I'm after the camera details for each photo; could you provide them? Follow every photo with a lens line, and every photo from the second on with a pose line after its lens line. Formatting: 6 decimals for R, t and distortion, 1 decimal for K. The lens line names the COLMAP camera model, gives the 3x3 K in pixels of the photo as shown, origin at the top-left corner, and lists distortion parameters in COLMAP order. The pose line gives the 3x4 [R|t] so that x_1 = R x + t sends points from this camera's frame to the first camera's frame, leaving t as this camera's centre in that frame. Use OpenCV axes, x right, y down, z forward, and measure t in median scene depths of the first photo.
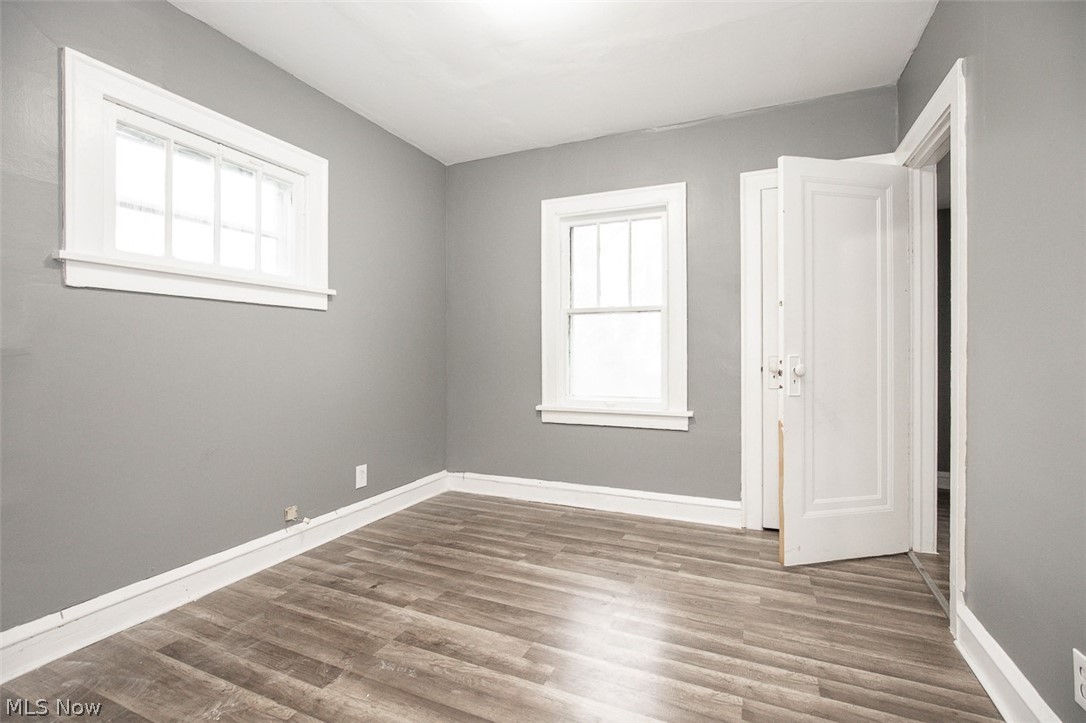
lens RADIAL K [[493.1, 0, 543.0], [0, 493.1, 350.4], [0, 0, 1]] dist [0.001290, 0.000270]
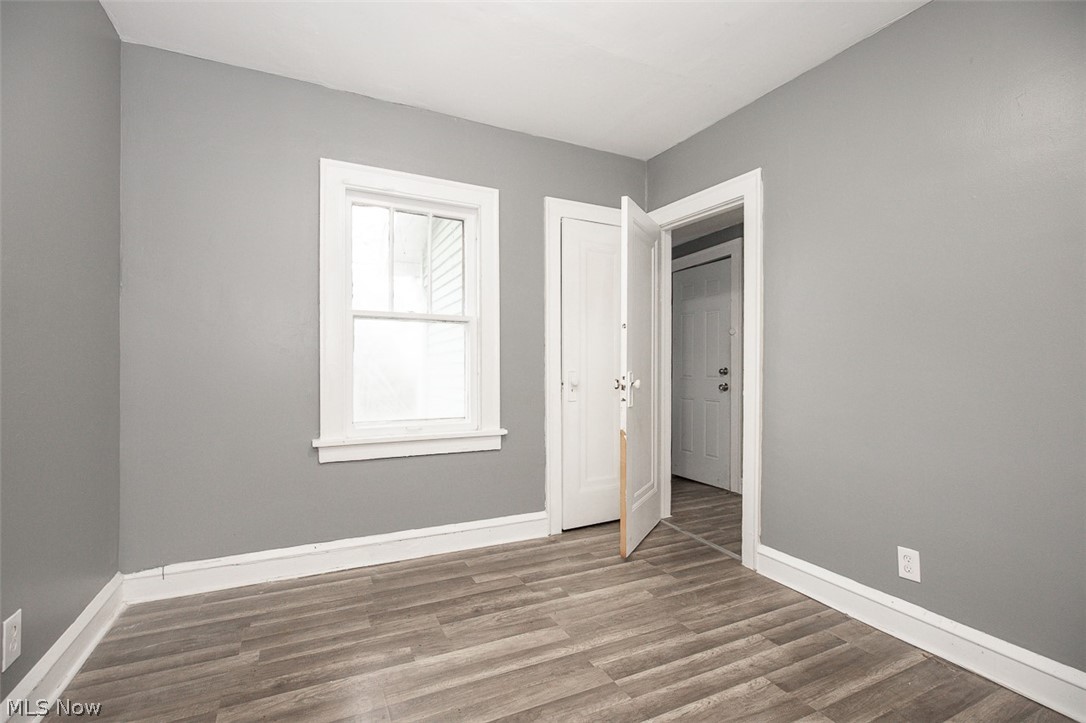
lens RADIAL K [[496.4, 0, 536.8], [0, 496.4, 357.9], [0, 0, 1]] dist [-0.004314, 0.000368]
pose [[0.645469, 0.013682, 0.763664, -0.432046], [-0.013626, 0.999887, -0.006398, -0.010669], [-0.763665, -0.006276, 0.645582, 0.348950]]
